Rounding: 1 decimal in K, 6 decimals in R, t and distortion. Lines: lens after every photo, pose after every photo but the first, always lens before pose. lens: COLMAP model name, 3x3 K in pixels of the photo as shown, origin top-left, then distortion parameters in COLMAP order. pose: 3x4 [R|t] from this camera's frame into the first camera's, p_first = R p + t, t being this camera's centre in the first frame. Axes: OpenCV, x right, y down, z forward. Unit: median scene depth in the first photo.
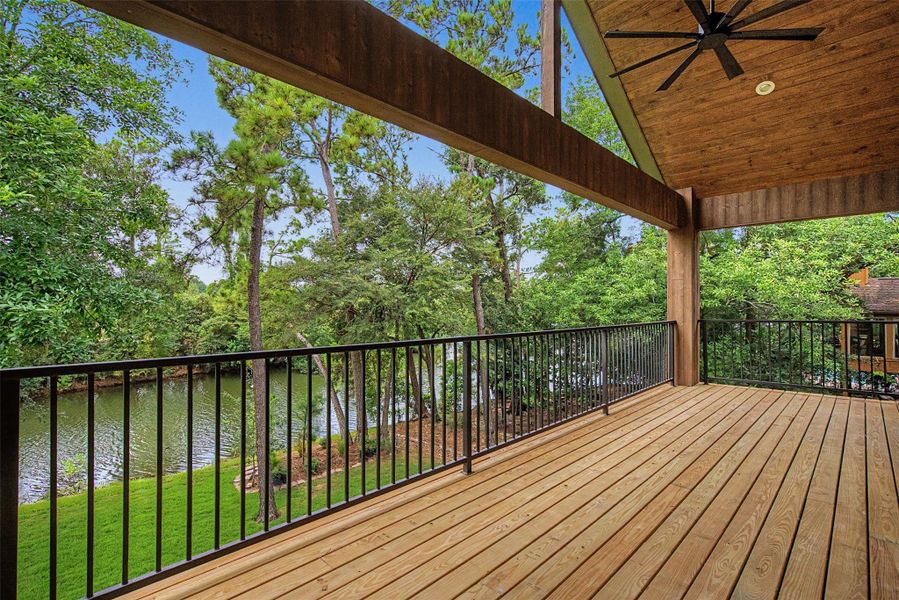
lens RADIAL K [[410.1, 0, 447.1], [0, 410.1, 304.3], [0, 0, 1]] dist [0.000085, -0.000868]
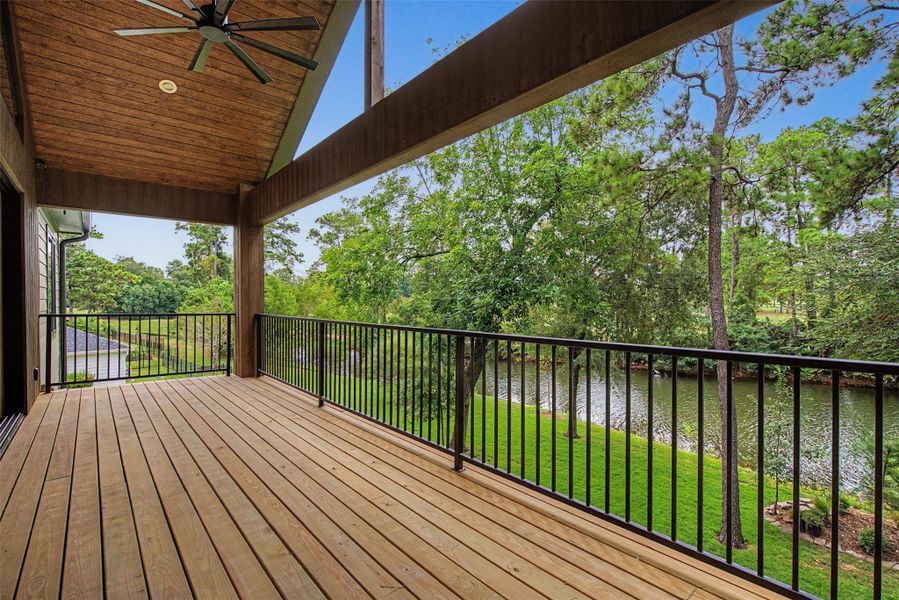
lens RADIAL K [[410.1, 0, 454.3], [0, 410.1, 302.6], [0, 0, 1]] dist [0.000085, -0.000868]
pose [[-0.062380, -0.000522, -0.998052, 0.416562], [0.011613, 0.999932, -0.001249, 0.005335], [0.997985, -0.011669, -0.062370, 0.424657]]
